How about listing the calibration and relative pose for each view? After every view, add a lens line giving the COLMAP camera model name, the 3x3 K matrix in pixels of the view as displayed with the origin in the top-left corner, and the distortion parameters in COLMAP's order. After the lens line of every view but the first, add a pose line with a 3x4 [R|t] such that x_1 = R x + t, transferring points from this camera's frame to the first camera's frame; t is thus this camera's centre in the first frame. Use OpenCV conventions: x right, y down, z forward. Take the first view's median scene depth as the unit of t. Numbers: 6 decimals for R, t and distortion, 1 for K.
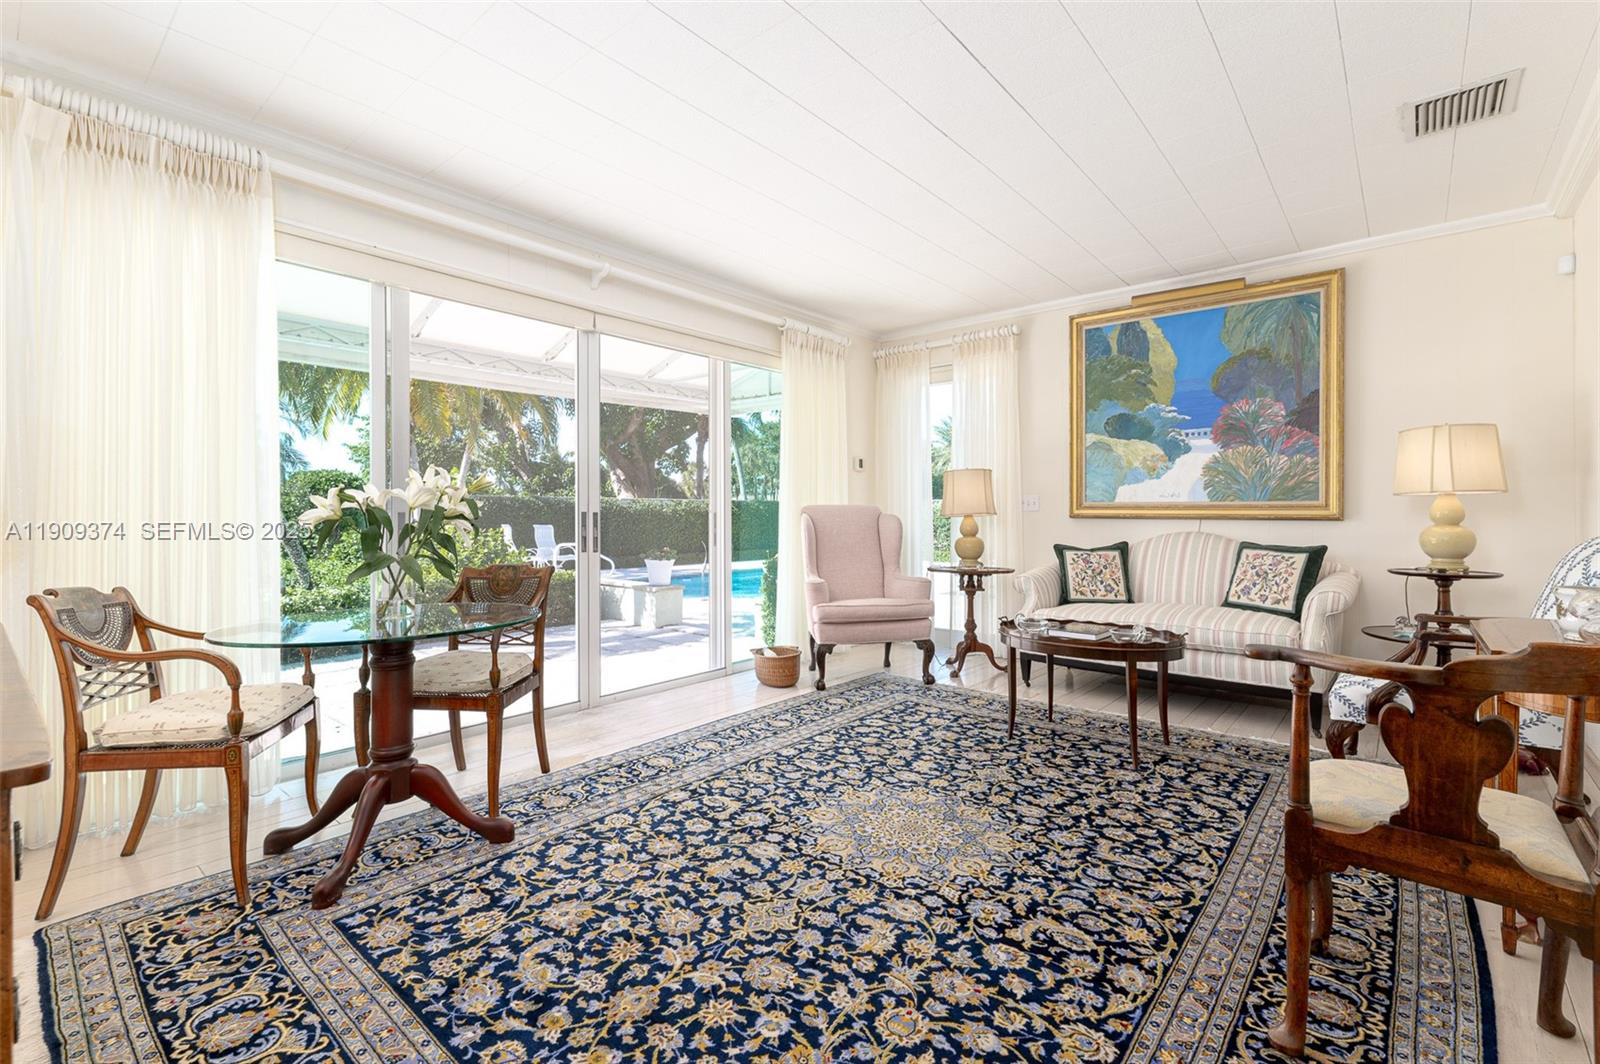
lens RADIAL K [[697.0, 0, 792.4], [0, 697.0, 518.2], [0, 0, 1]] dist [0.000601, -0.000595]
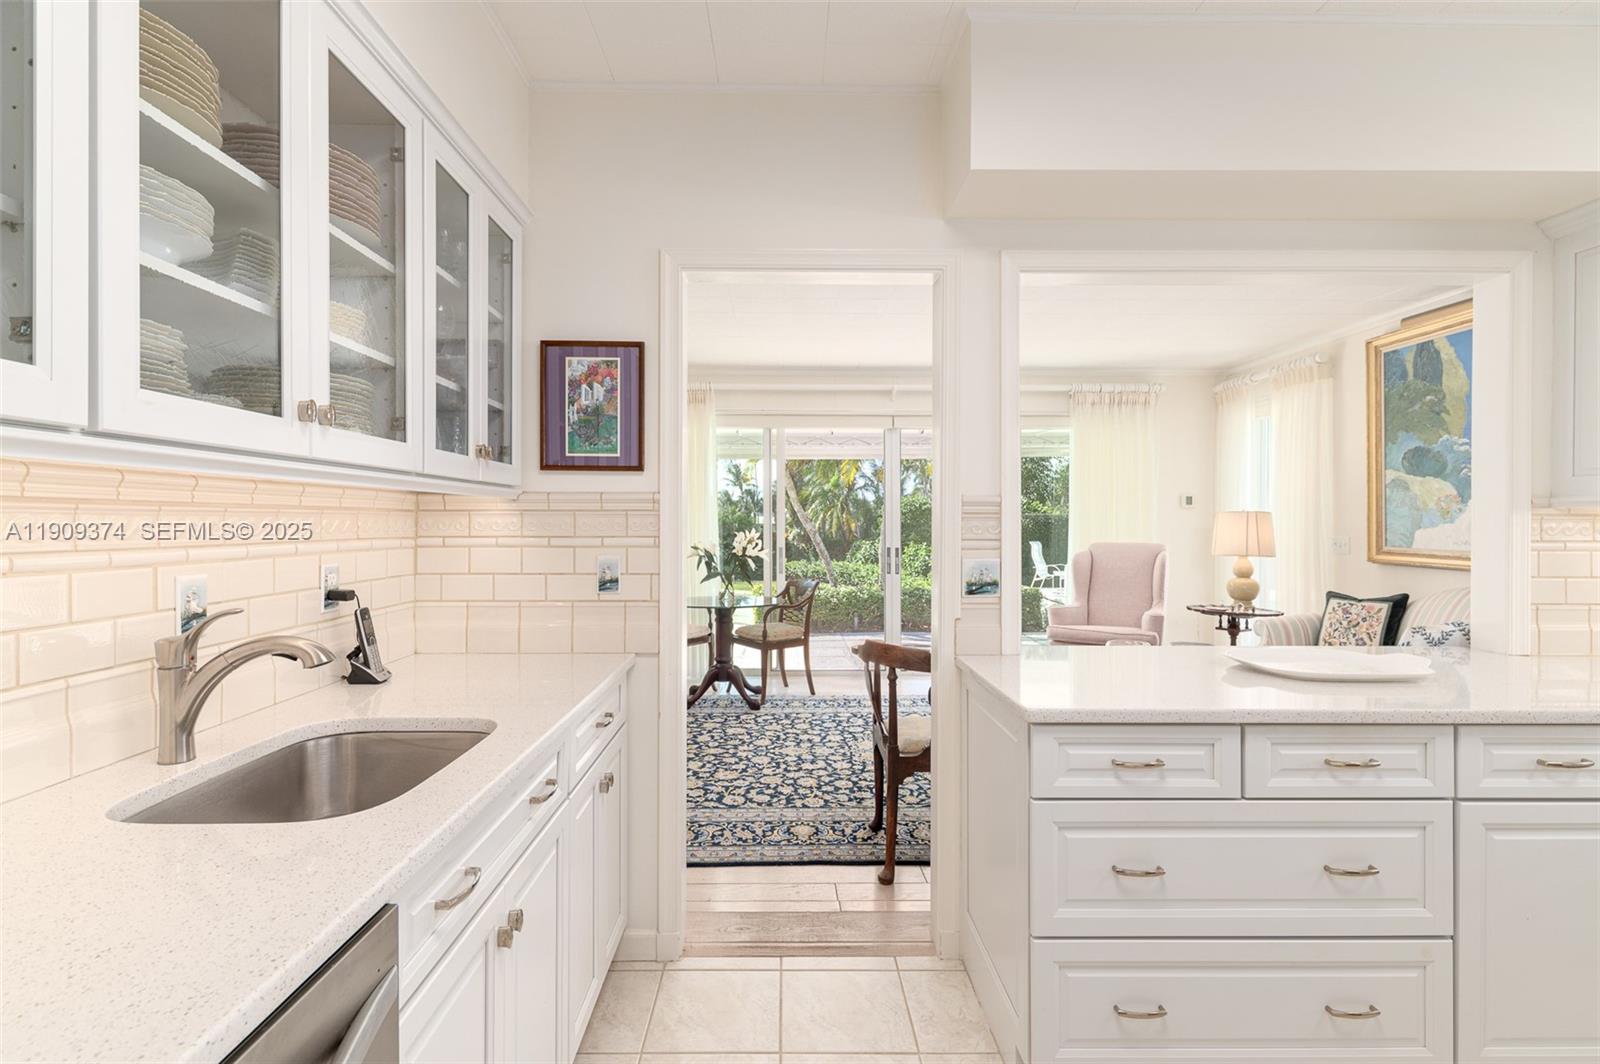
lens RADIAL K [[758.3, 0, 802.4], [0, 758.3, 527.2], [0, 0, 1]] dist [0.002434, -0.000362]
pose [[0.672488, 0.007511, -0.740070, 0.705812], [-0.005839, 0.999971, 0.004843, -0.053054], [0.740085, 0.001064, 0.672512, -0.225225]]
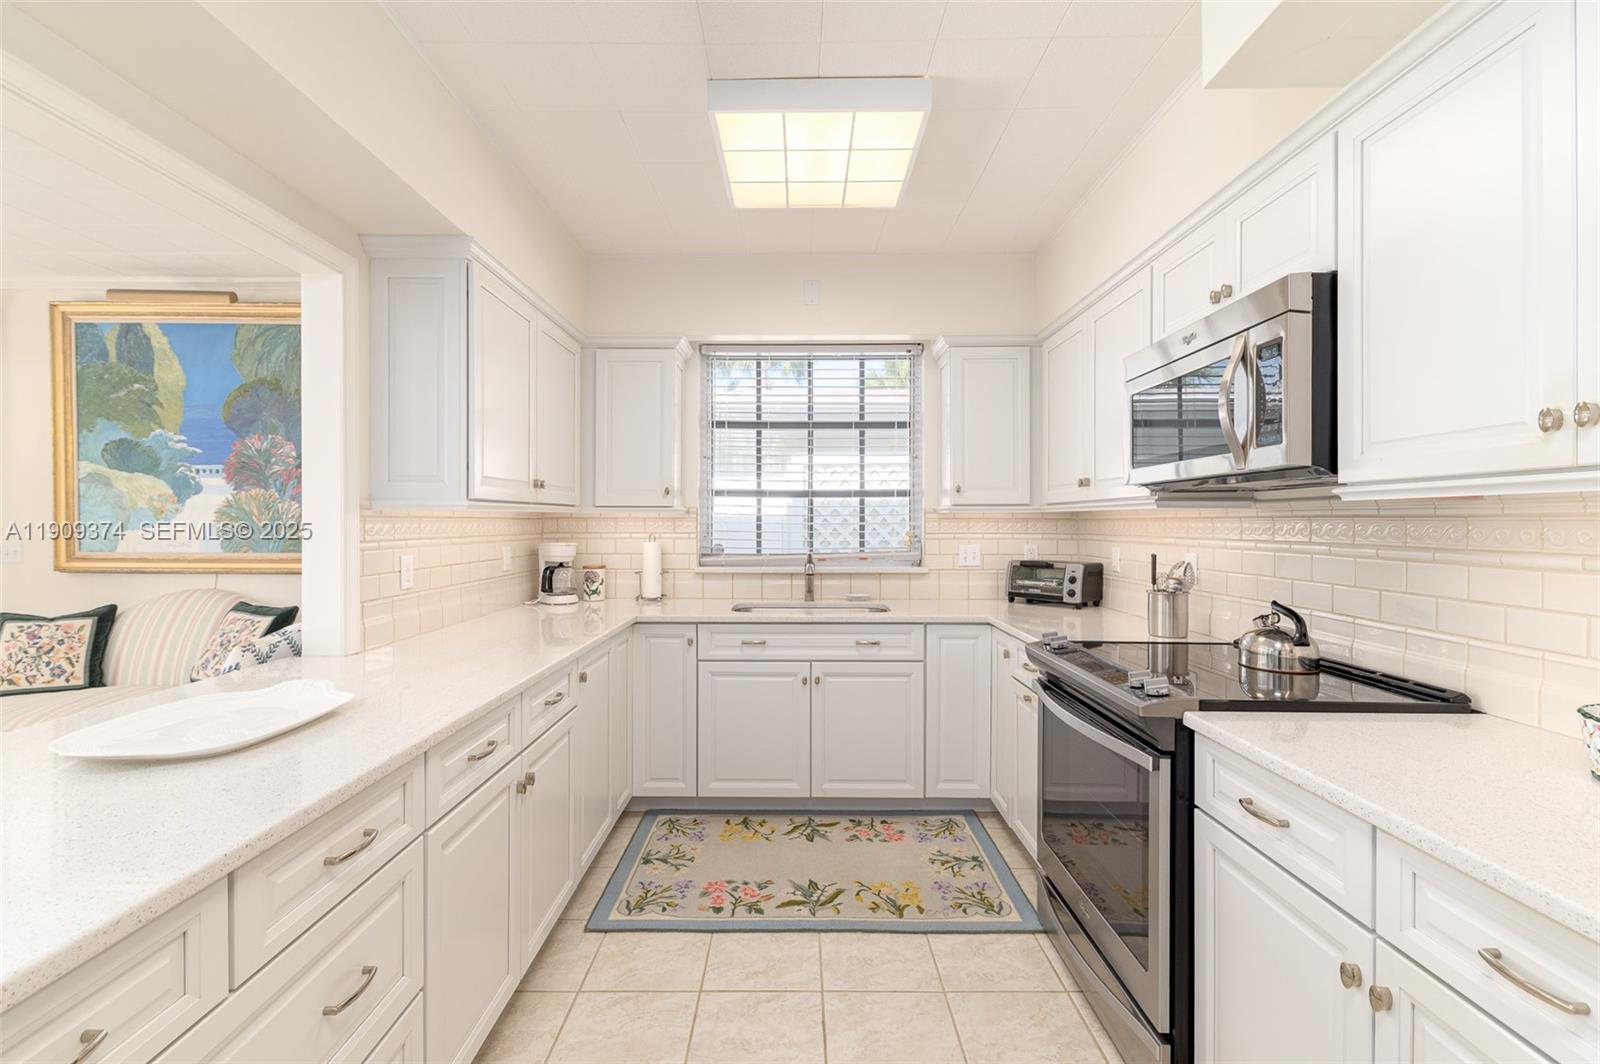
lens RADIAL K [[697.0, 0, 787.1], [0, 697.0, 523.8], [0, 0, 1]] dist [0.000601, -0.000595]
pose [[0.763868, -0.001520, 0.645371, 0.574668], [0.003012, 0.999995, -0.001210, -0.055296], [-0.645366, 0.002868, 0.763868, -0.080344]]
